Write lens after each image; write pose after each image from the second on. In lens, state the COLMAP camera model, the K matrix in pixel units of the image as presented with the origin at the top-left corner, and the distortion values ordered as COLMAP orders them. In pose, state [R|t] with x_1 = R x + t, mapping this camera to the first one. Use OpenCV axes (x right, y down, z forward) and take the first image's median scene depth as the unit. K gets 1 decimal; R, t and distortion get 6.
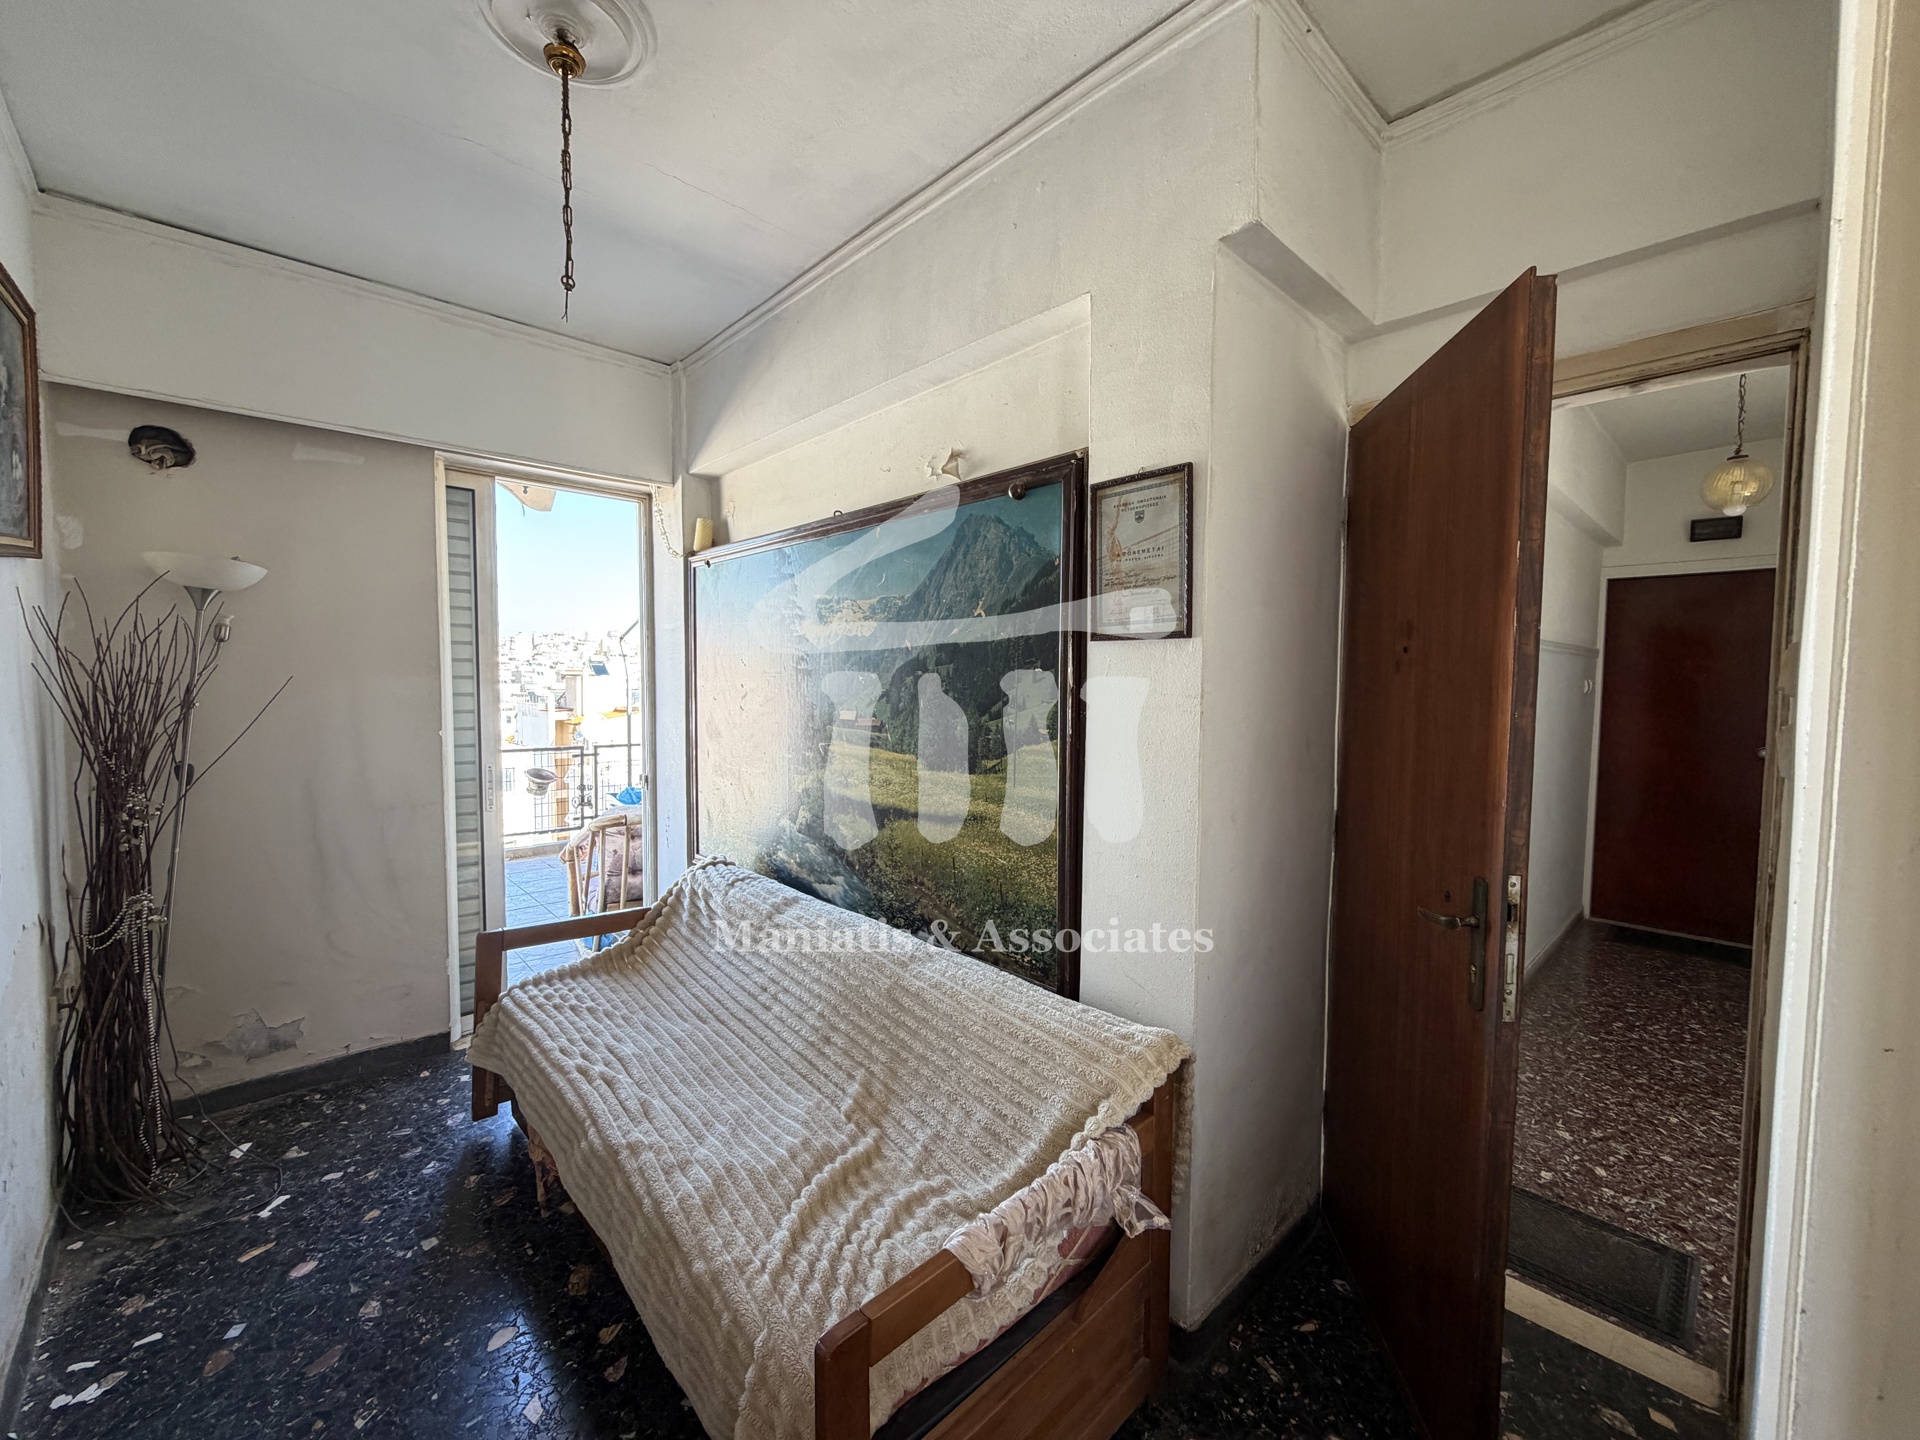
lens RADIAL K [[762.1, 0, 951.9], [0, 762.1, 719.8], [0, 0, 1]] dist [0.000795, -0.000382]
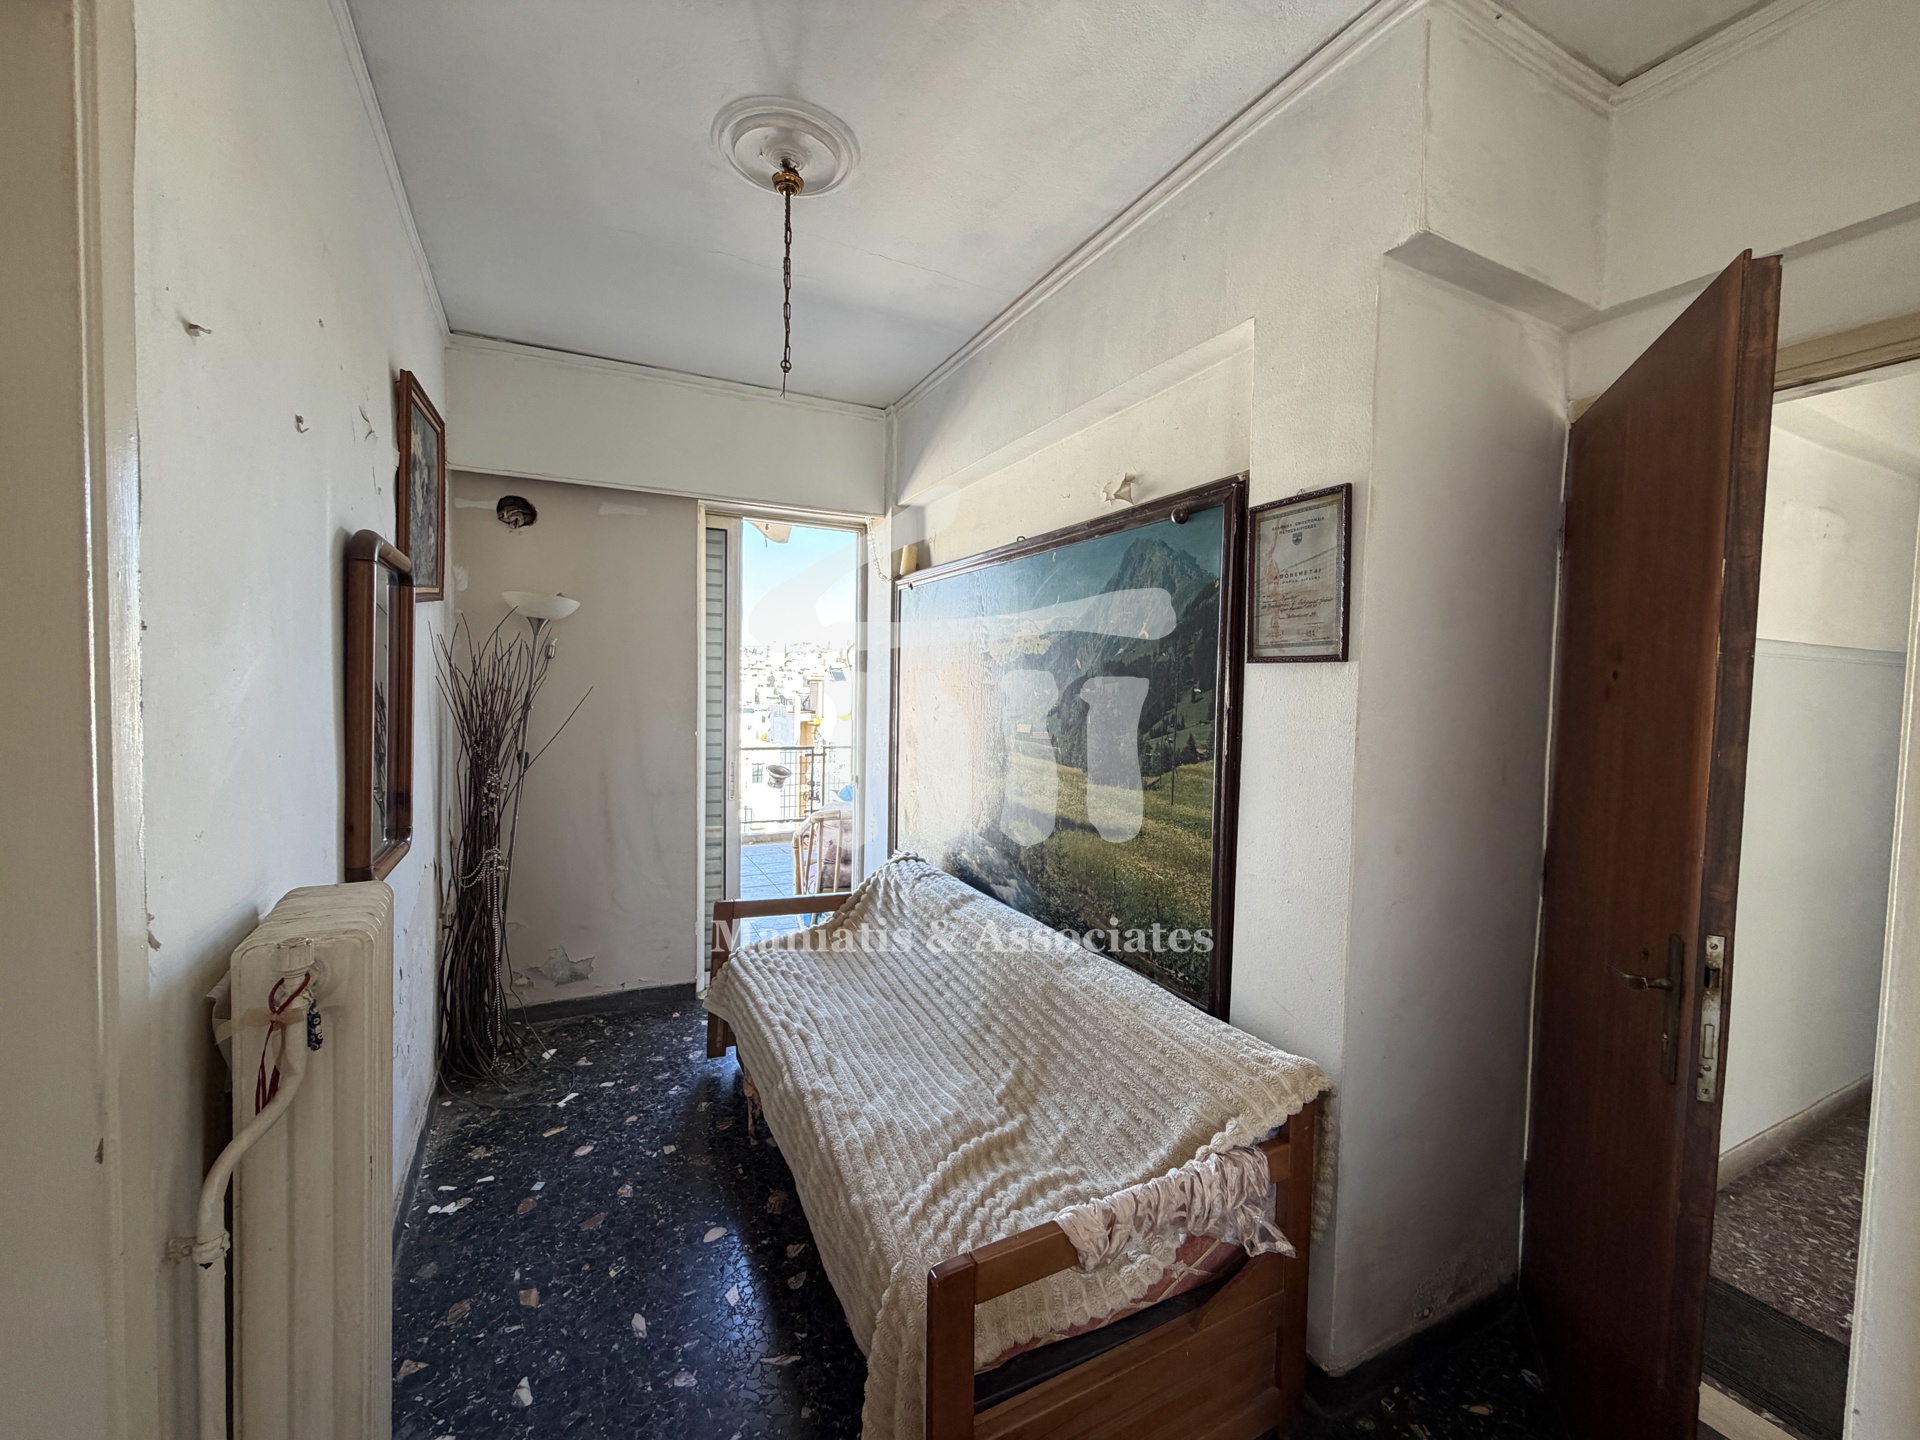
lens RADIAL K [[762.1, 0, 951.9], [0, 762.1, 719.8], [0, 0, 1]] dist [0.000795, -0.000382]
pose [[0.959297, 0.023421, -0.281425, 0.087435], [-0.026174, 0.999639, -0.006027, -0.011617], [0.281182, 0.013148, 0.959564, -0.065825]]
